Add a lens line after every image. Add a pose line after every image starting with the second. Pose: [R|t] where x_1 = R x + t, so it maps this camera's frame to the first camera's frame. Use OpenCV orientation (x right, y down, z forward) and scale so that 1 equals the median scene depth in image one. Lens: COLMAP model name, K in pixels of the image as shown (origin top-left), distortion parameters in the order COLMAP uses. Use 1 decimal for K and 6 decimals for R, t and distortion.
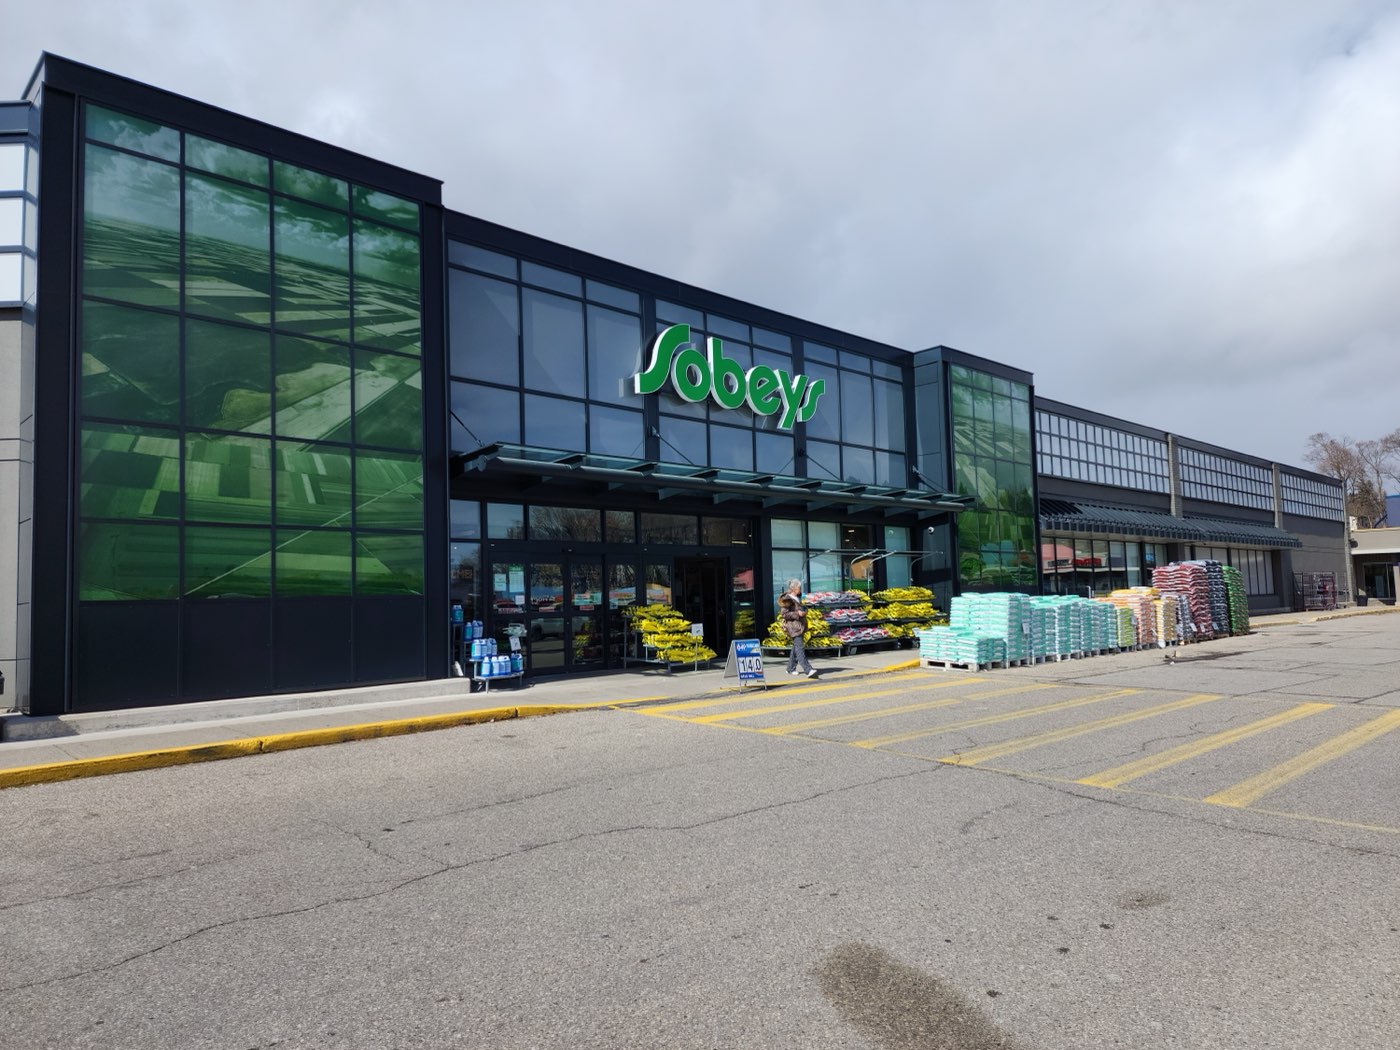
lens RADIAL K [[927.0, 0, 711.5], [0, 927.0, 541.1], [0, 0, 1]] dist [0.112793, -0.095516]
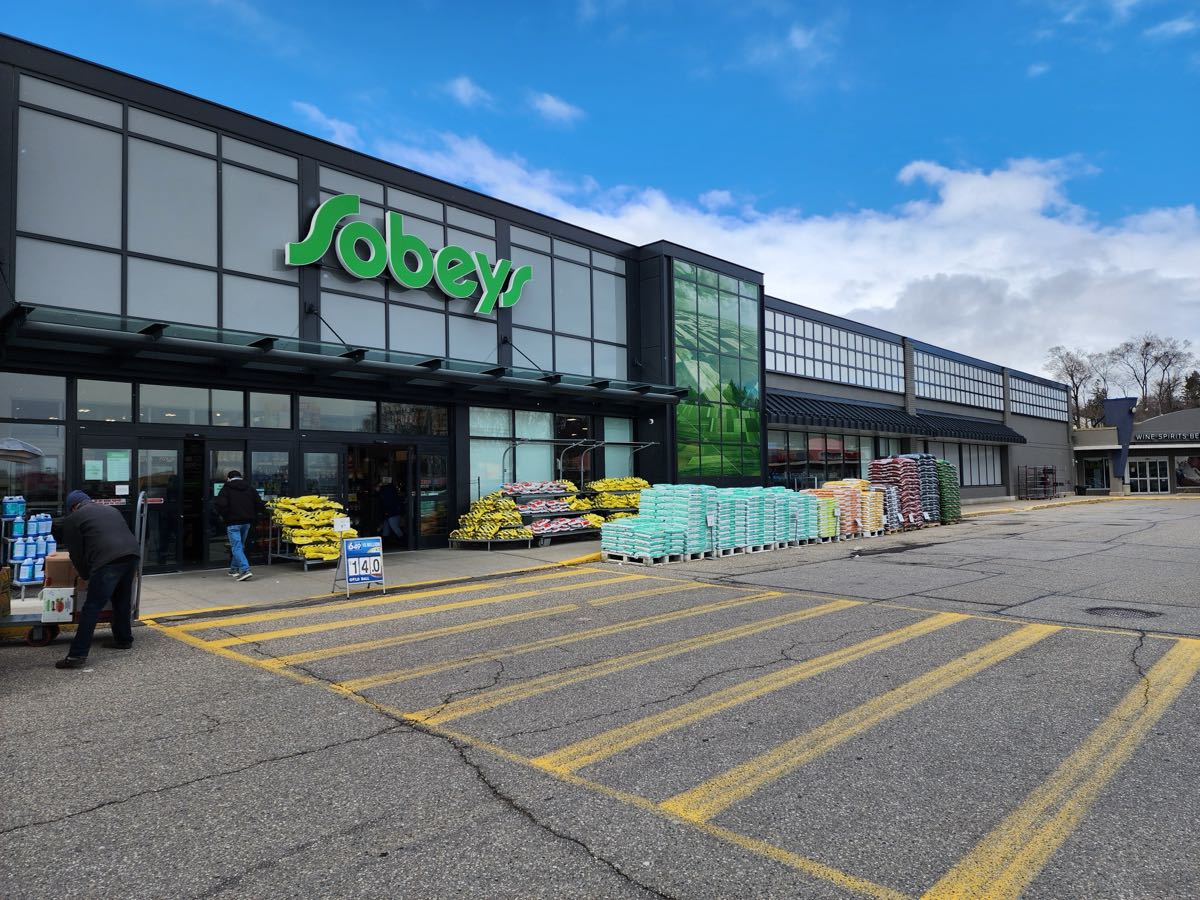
lens RADIAL K [[792.3, 0, 602.7], [0, 792.3, 446.8], [0, 0, 1]] dist [0.111625, -0.098201]
pose [[0.998707, 0.012340, 0.049319, 0.169500], [-0.013198, 0.999767, 0.017108, 0.002086], [-0.049097, -0.017737, 0.998637, 0.163645]]
